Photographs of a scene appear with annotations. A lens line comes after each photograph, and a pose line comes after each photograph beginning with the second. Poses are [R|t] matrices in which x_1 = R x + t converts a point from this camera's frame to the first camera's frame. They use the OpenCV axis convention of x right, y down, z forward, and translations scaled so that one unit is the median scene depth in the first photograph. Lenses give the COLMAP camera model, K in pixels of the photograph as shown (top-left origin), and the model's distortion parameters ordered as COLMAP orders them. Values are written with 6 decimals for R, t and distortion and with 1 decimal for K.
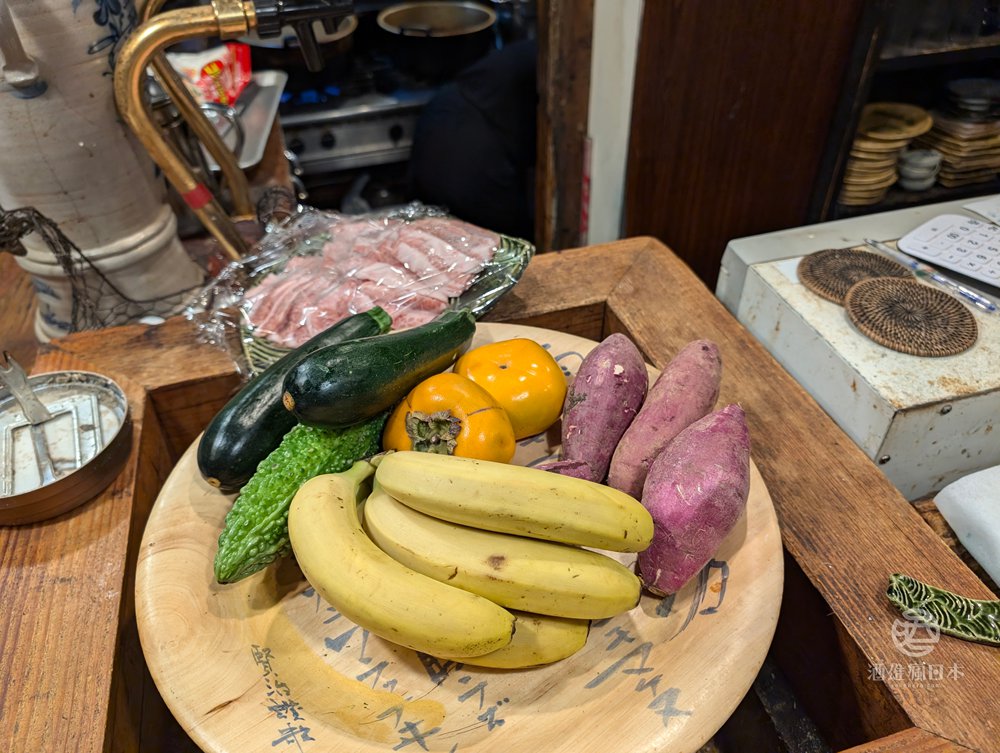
lens RADIAL K [[716.7, 0, 500.0], [0, 716.7, 376.5], [0, 0, 1]] dist [-0.023905, -0.002751]
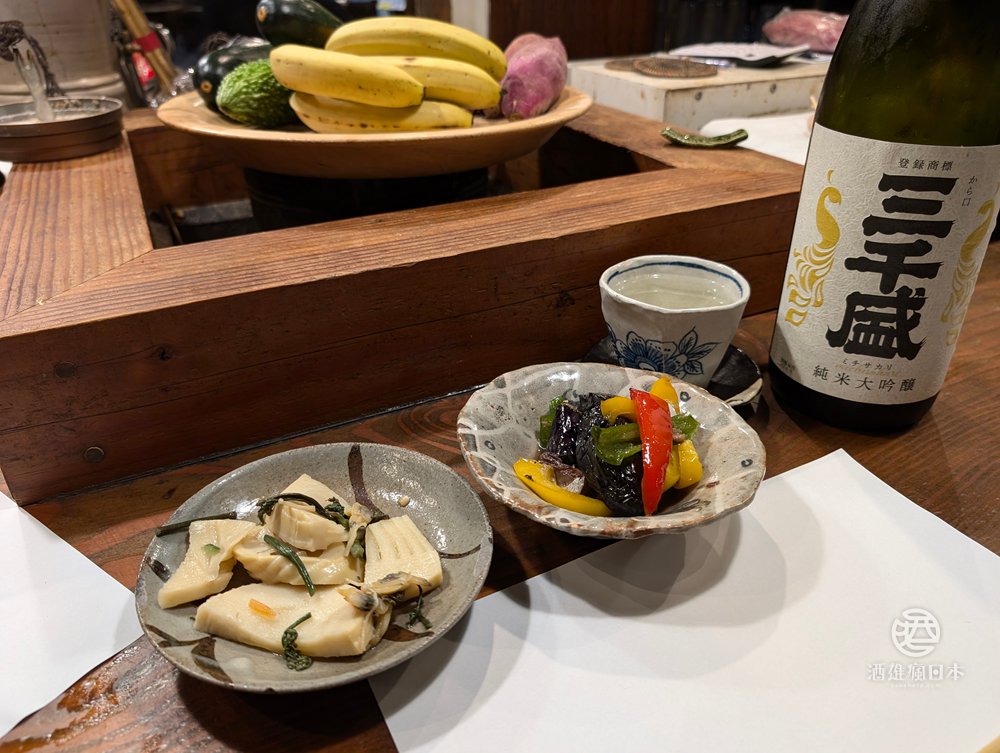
lens RADIAL K [[716.7, 0, 500.0], [0, 716.7, 376.5], [0, 0, 1]] dist [-0.023905, -0.002751]
pose [[0.984820, -0.073456, 0.157269, -0.058137], [0.097106, 0.984146, -0.148412, 0.641273], [-0.143874, 0.161431, 0.976340, -0.248876]]
